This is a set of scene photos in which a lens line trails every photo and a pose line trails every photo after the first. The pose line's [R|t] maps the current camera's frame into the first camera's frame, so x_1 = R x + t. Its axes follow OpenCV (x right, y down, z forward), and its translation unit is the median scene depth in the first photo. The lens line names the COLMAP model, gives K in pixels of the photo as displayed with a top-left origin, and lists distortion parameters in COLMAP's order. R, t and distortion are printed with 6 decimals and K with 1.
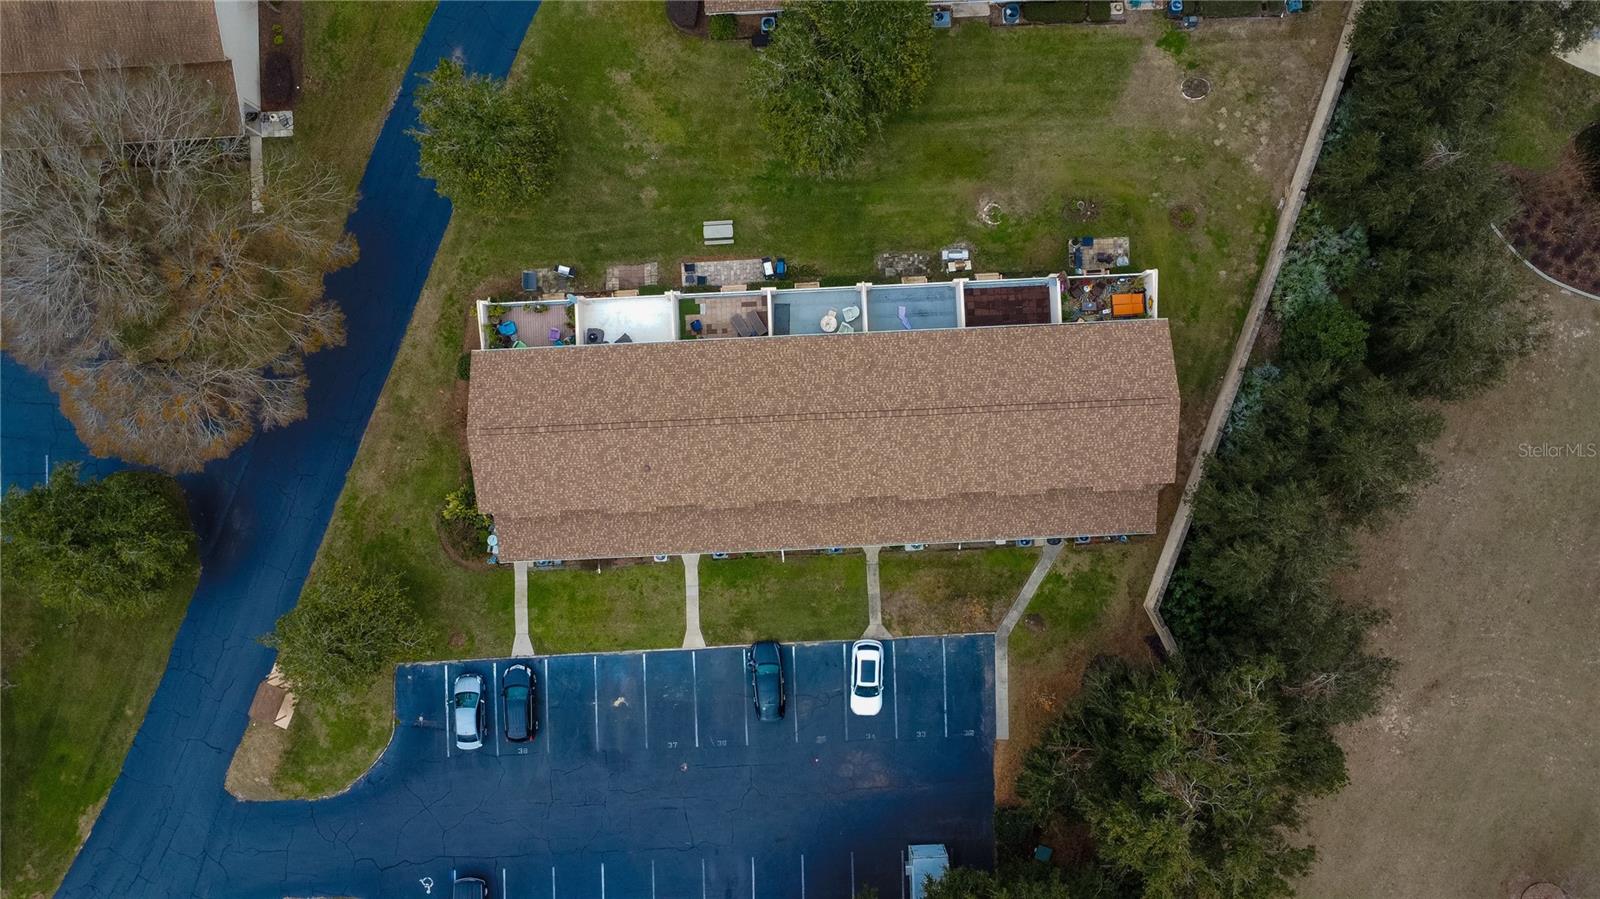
lens RADIAL K [[1166.8, 0, 800.0], [0, 1166.8, 449.5], [0, 0, 1]] dist [-0.029786, -0.005200]
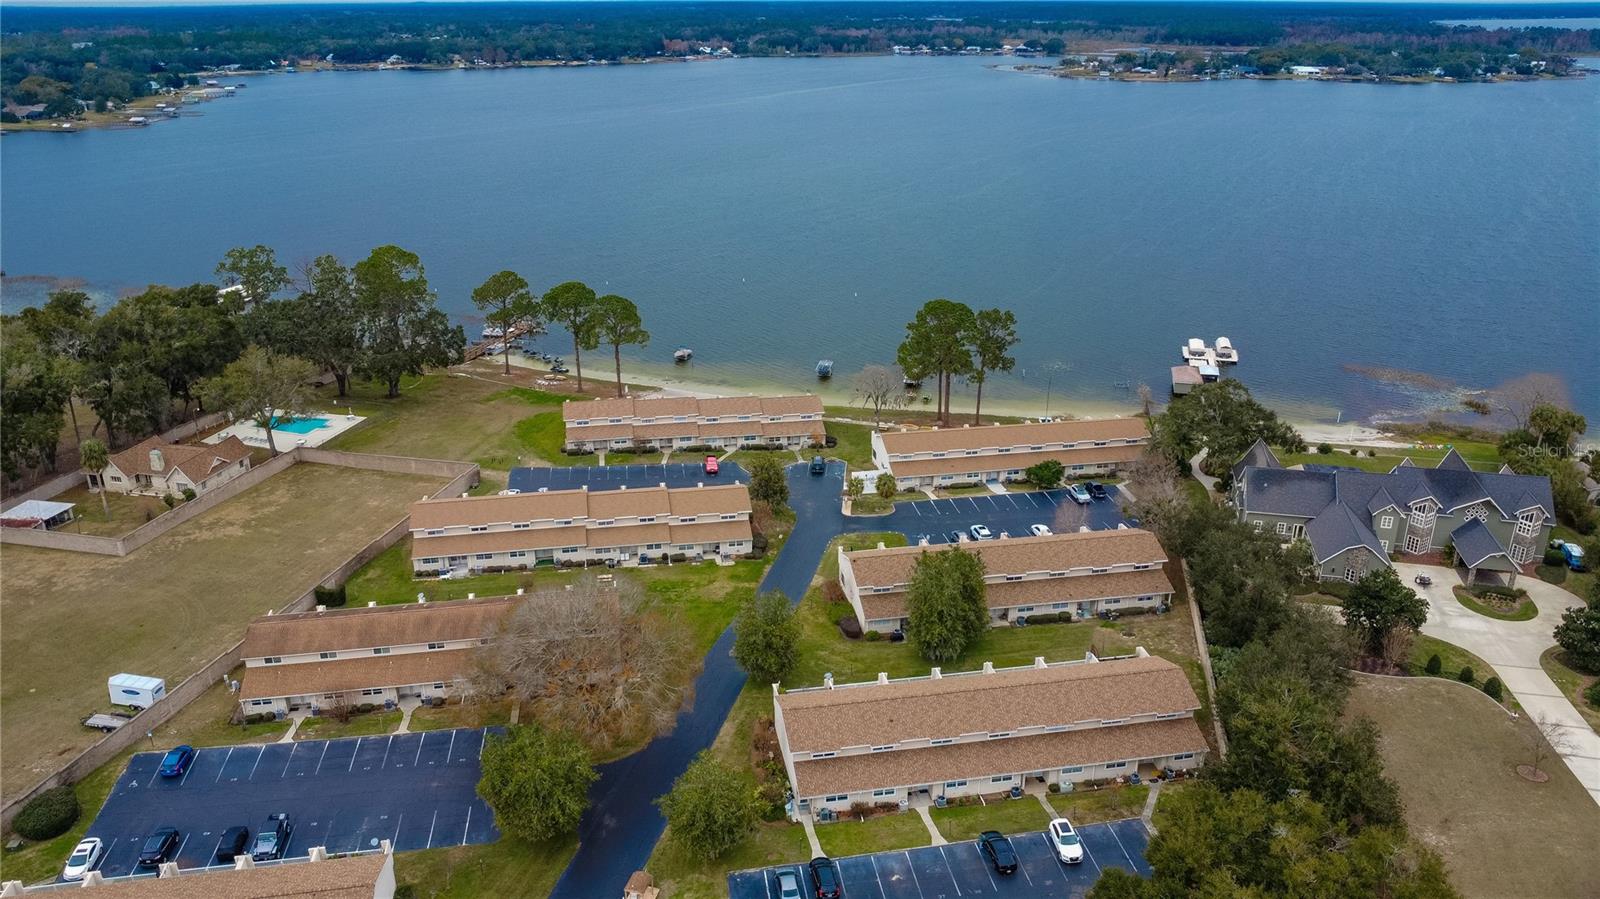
lens RADIAL K [[1166.8, 0, 800.0], [0, 1166.8, 449.5], [0, 0, 1]] dist [-0.029786, -0.005200]
pose [[0.991549, -0.047098, 0.120883, -0.404710], [0.129734, 0.363627, -0.922467, 1.265222], [-0.000510, 0.930353, 0.366664, 0.044080]]
